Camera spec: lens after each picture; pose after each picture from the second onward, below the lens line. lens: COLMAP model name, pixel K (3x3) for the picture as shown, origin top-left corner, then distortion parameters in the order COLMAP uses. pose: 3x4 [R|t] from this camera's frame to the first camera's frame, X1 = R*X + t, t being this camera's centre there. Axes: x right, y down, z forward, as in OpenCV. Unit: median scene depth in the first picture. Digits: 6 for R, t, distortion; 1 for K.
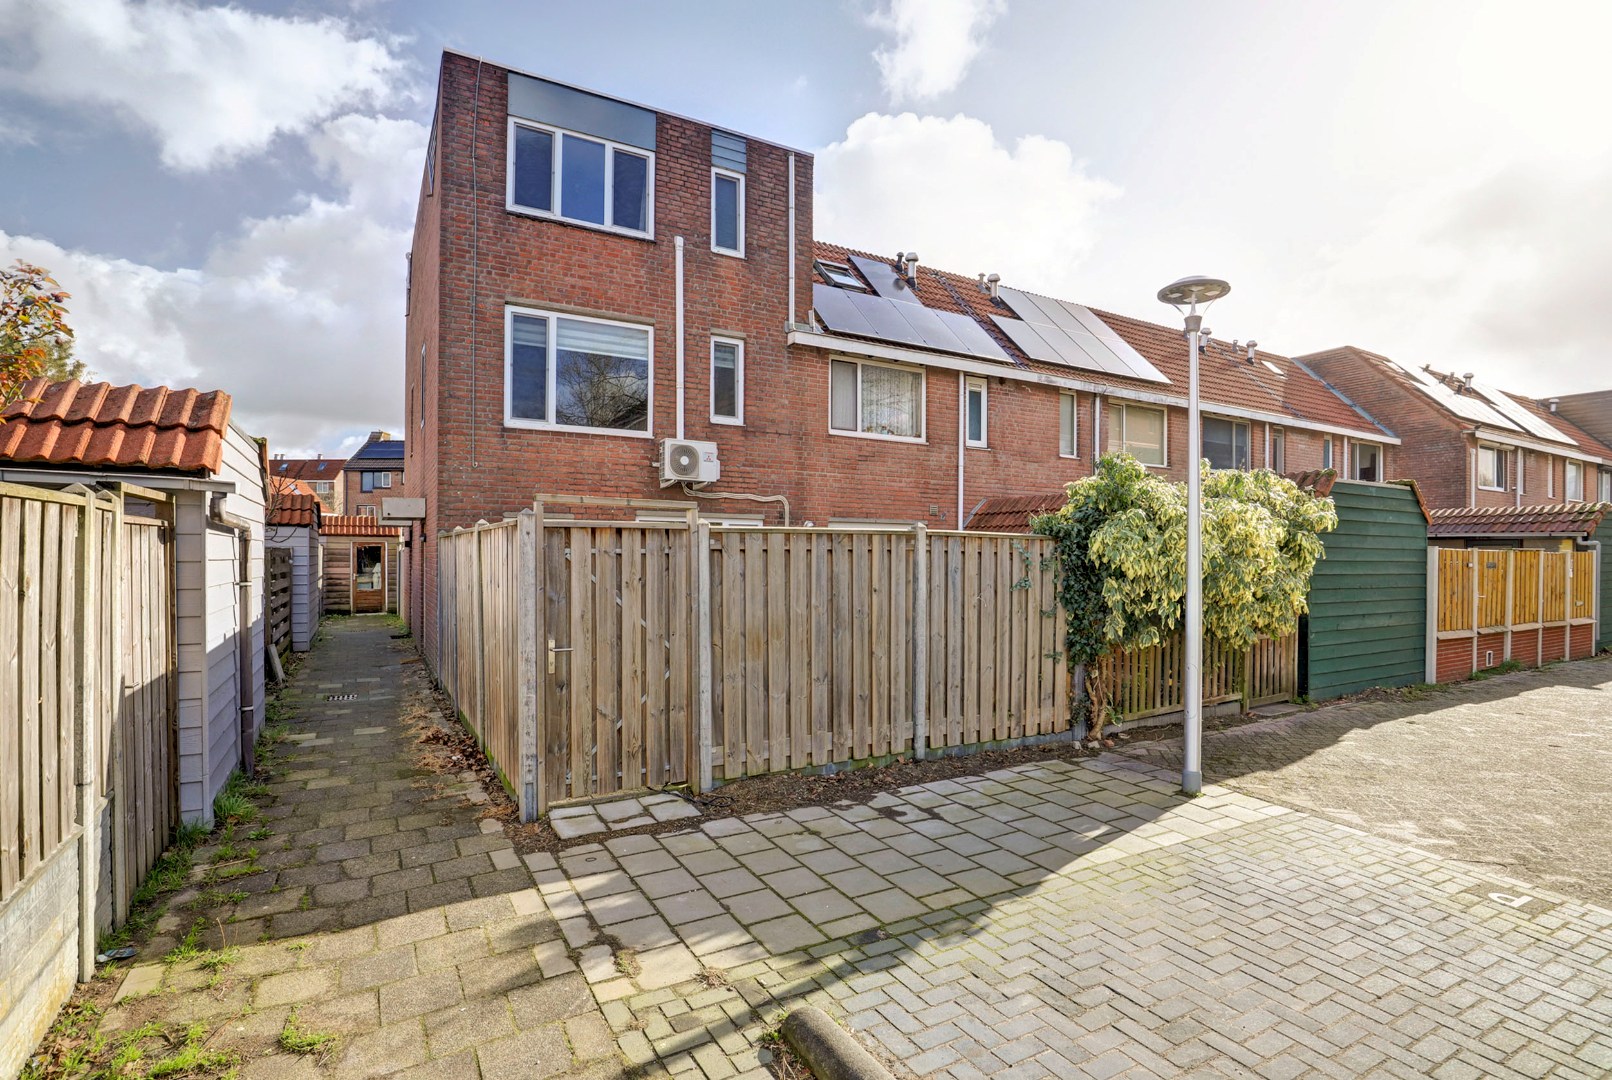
lens RADIAL K [[769.9, 0, 790.0], [0, 769.9, 562.9], [0, 0, 1]] dist [-0.031251, -0.000048]
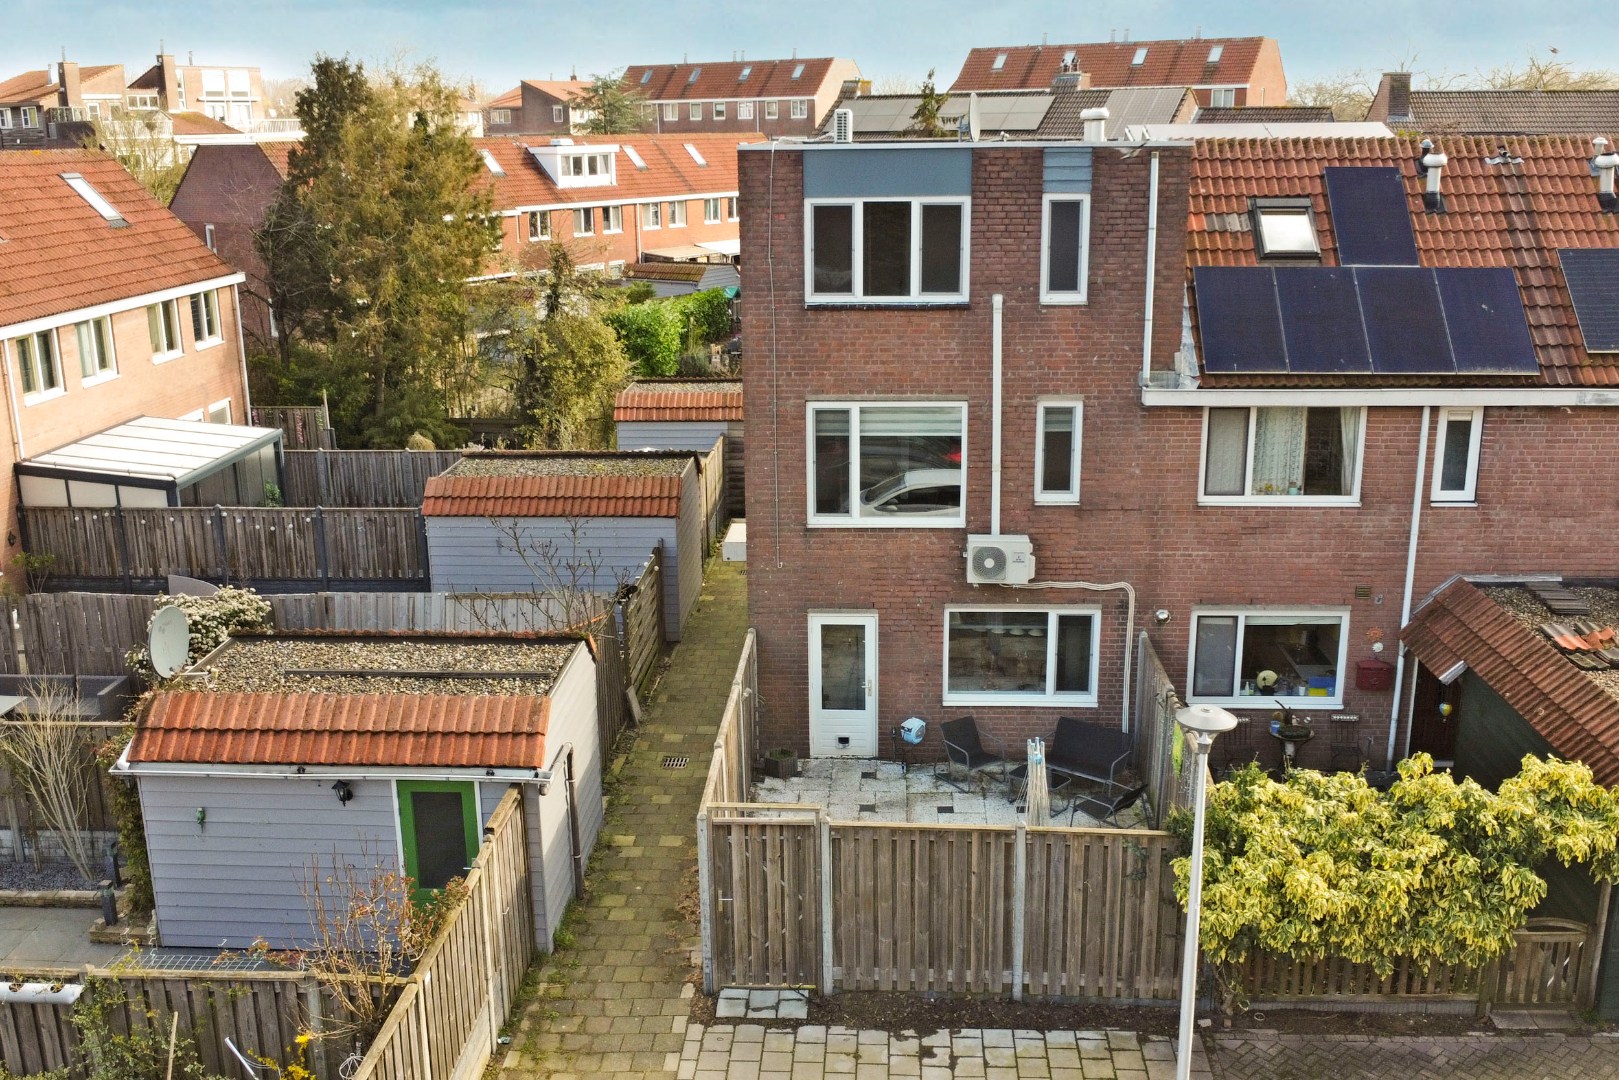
lens RADIAL K [[1488.8, 0, 809.5], [0, 1488.8, 540.0], [0, 0, 1]] dist [-0.031790, -0.015436]
pose [[0.844884, 0.127170, -0.519615, 0.958070], [0.011502, 0.966790, 0.255313, -0.987530], [0.534826, -0.221687, 0.815362, -0.868596]]
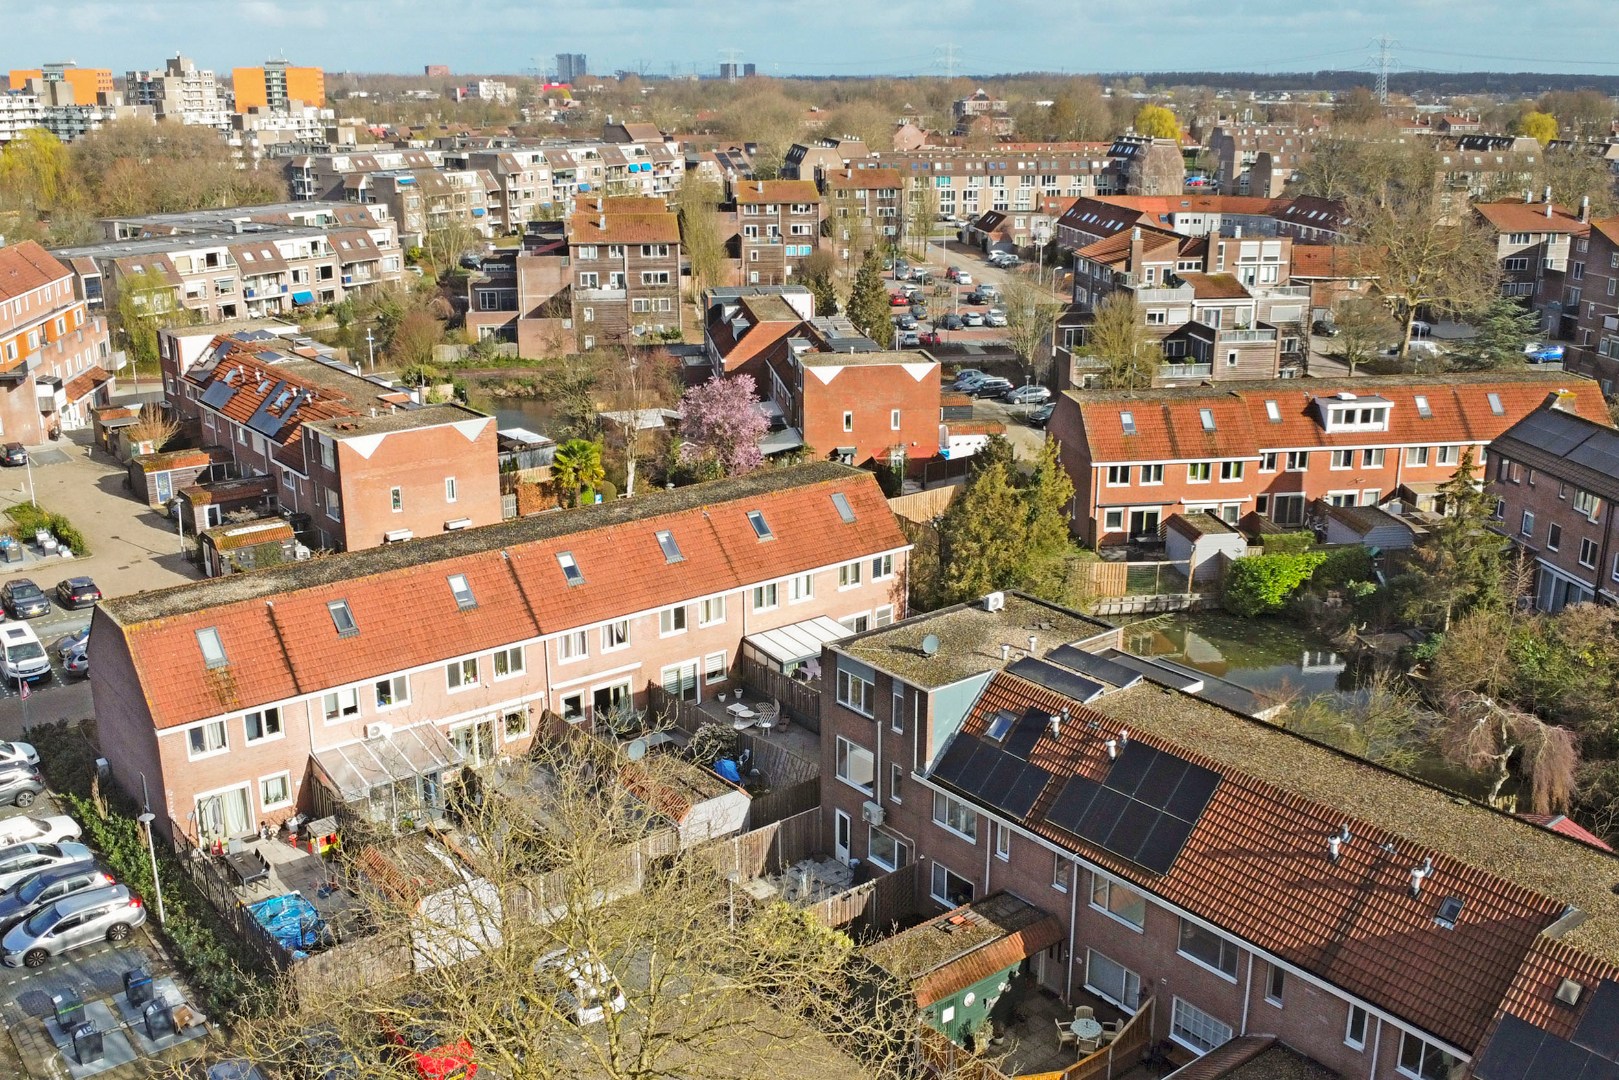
lens RADIAL K [[1502.0, 0, 809.5], [0, 1502.0, 540.0], [0, 0, 1]] dist [-0.034405, 0.006976]
pose [[0.159547, 0.284052, -0.945441, 6.757962], [-0.009540, 0.958108, 0.286247, -3.828035], [0.987144, -0.036650, 0.155574, 0.169219]]
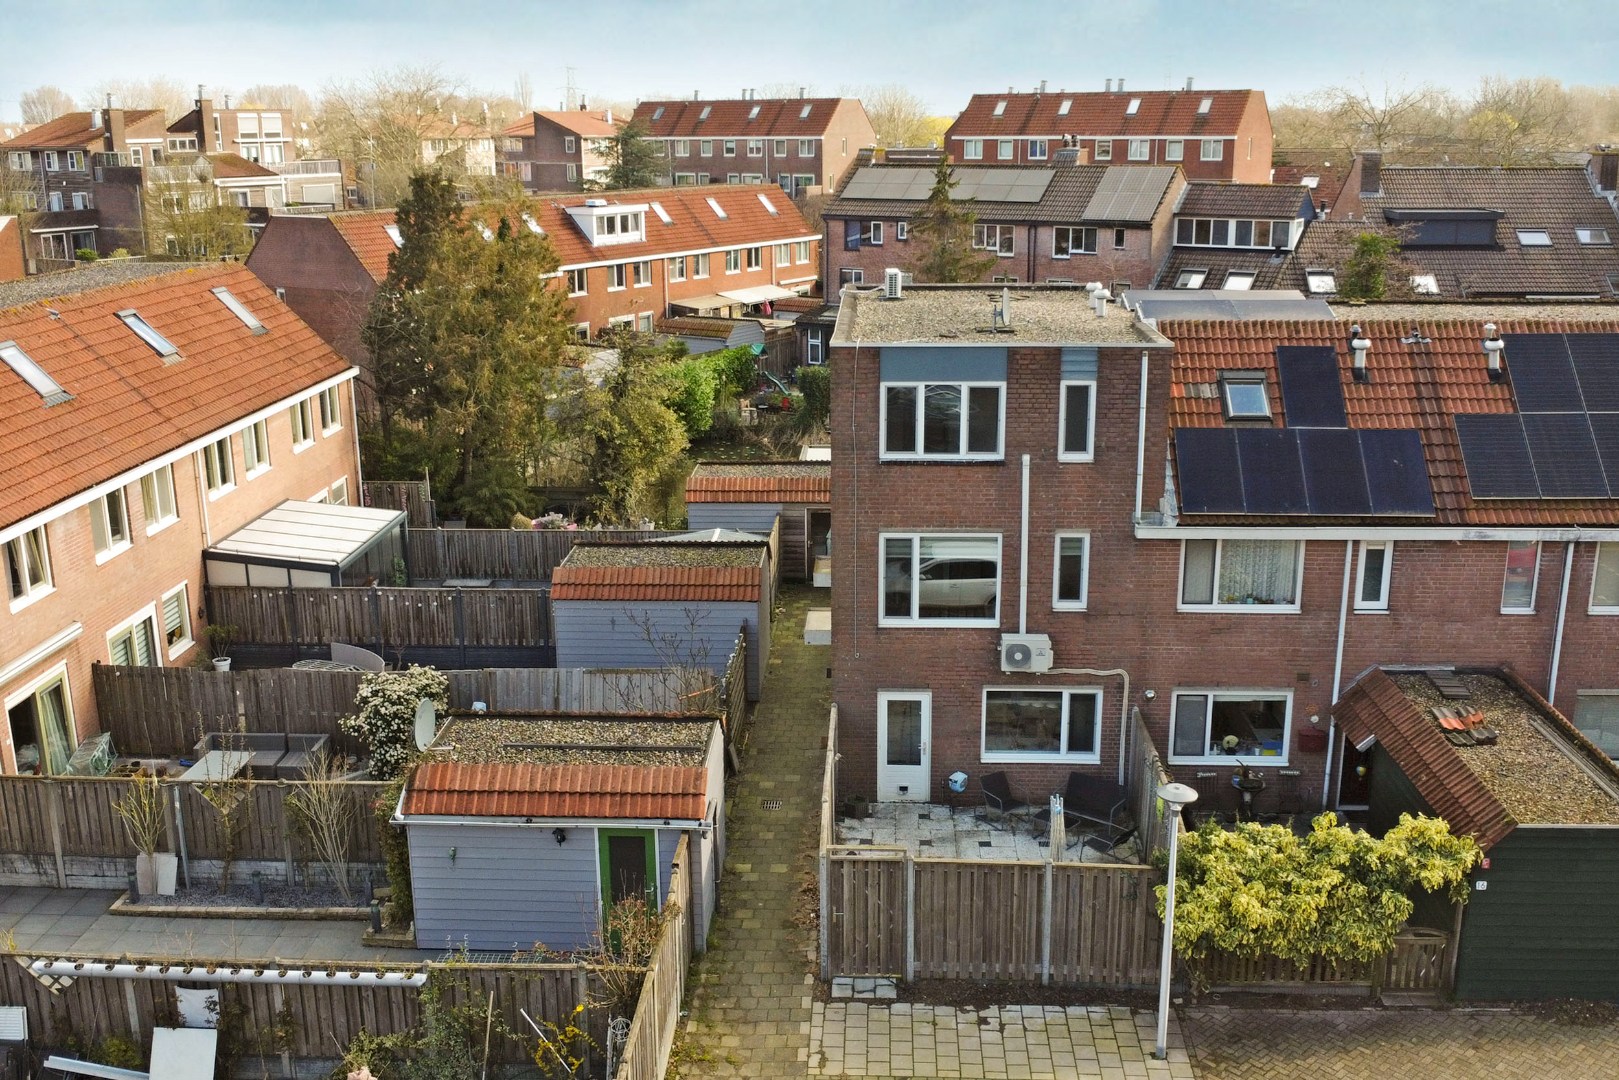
lens RADIAL K [[1502.0, 0, 809.5], [0, 1502.0, 540.0], [0, 0, 1]] dist [-0.034405, 0.006976]
pose [[0.848044, 0.127970, -0.514242, 1.231814], [0.007807, 0.967282, 0.253584, -1.456765], [0.529868, -0.219065, 0.819299, -1.676952]]
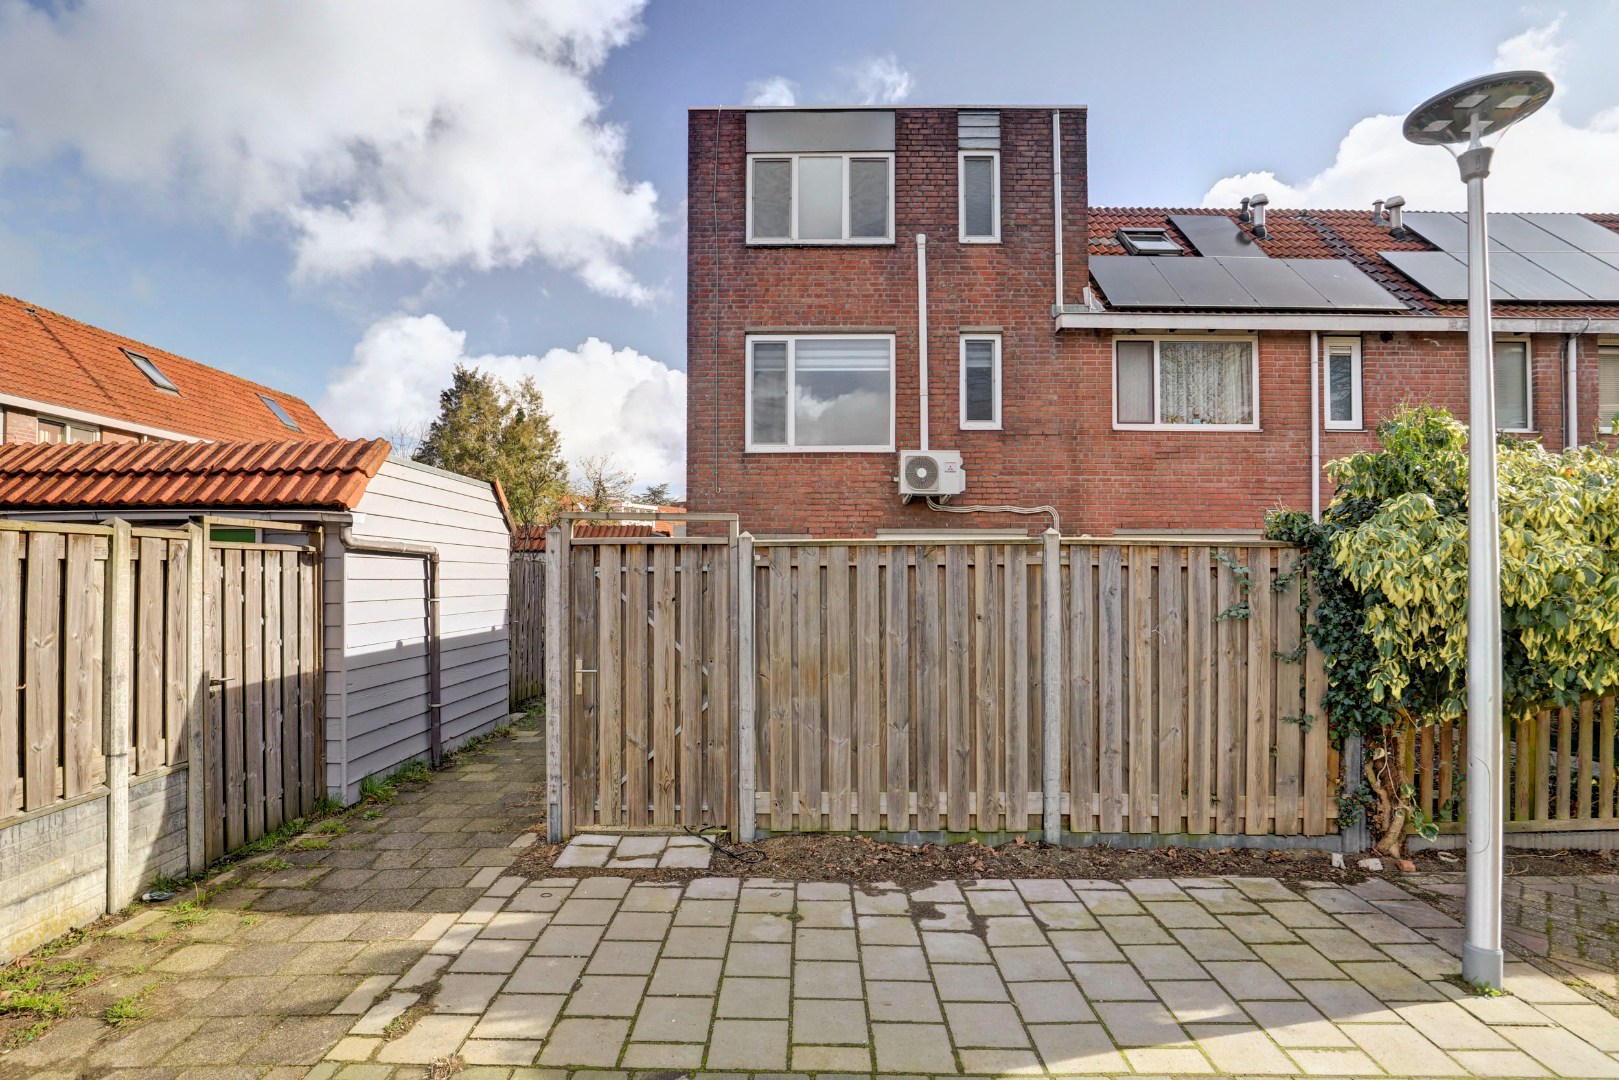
lens RADIAL K [[758.9, 0, 796.4], [0, 758.9, 575.8], [0, 0, 1]] dist [-0.036822, 0.006689]
pose [[0.865747, -0.005261, -0.500454, 0.303702], [-0.000811, 0.999929, -0.011916, 0.002871], [0.500481, 0.010723, 0.865681, 0.222948]]
